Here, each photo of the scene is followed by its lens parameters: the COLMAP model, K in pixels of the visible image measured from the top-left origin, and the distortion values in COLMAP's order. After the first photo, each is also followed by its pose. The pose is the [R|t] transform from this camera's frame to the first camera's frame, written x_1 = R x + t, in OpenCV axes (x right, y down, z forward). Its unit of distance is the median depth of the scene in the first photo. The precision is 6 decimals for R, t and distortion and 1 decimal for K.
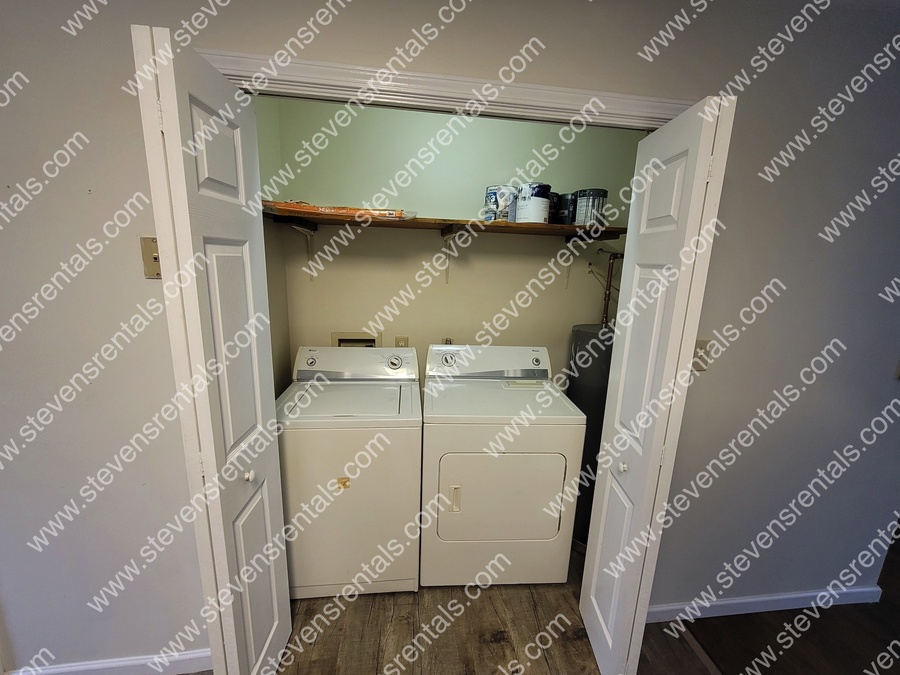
lens RADIAL K [[370.6, 0, 447.8], [0, 370.6, 337.1], [0, 0, 1]] dist [0.000494, -0.000227]
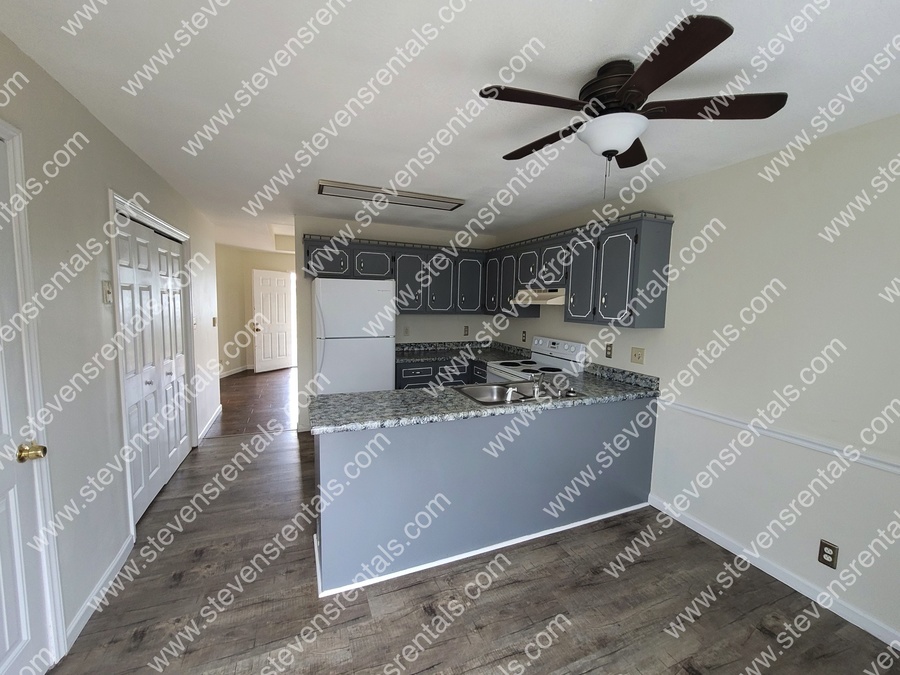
lens RADIAL K [[370.6, 0, 447.8], [0, 370.6, 337.1], [0, 0, 1]] dist [0.000494, -0.000227]
pose [[1.000000, 0.000051, -0.000128, -0.325290], [-0.000051, 1.000000, -0.000259, -0.325102], [0.000128, 0.000259, 1.000000, -0.000144]]
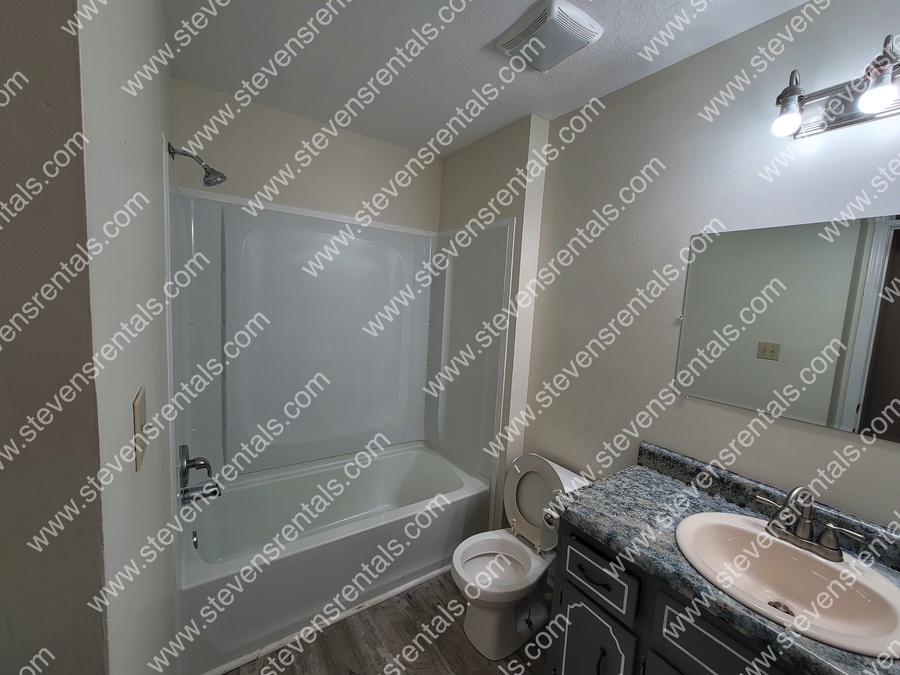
lens RADIAL K [[370.6, 0, 447.8], [0, 370.6, 337.1], [0, 0, 1]] dist [0.000494, -0.000227]
pose [[1.000000, 0.000182, 0.000056, 0.806539], [-0.000182, 1.000000, -0.000099, 0.806608], [-0.000056, 0.000099, 1.000000, 0.000041]]
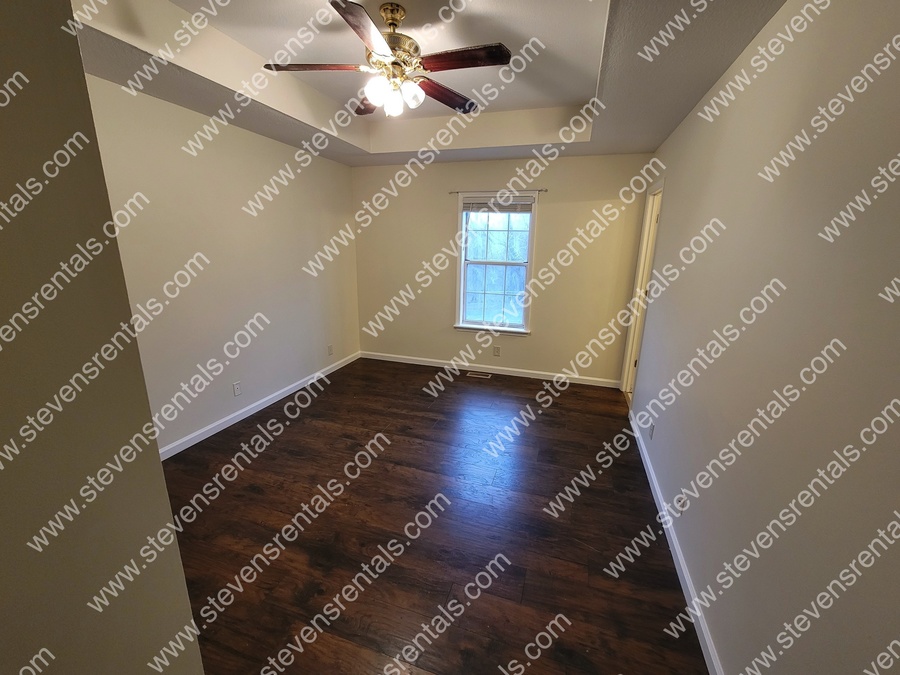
lens RADIAL K [[370.6, 0, 447.8], [0, 370.6, 337.1], [0, 0, 1]] dist [0.000494, -0.000227]
pose [[1.000000, 0.000178, -0.000035, -0.162585], [-0.000178, 1.000000, -0.000130, -0.162470], [0.000035, 0.000130, 1.000000, -0.000002]]
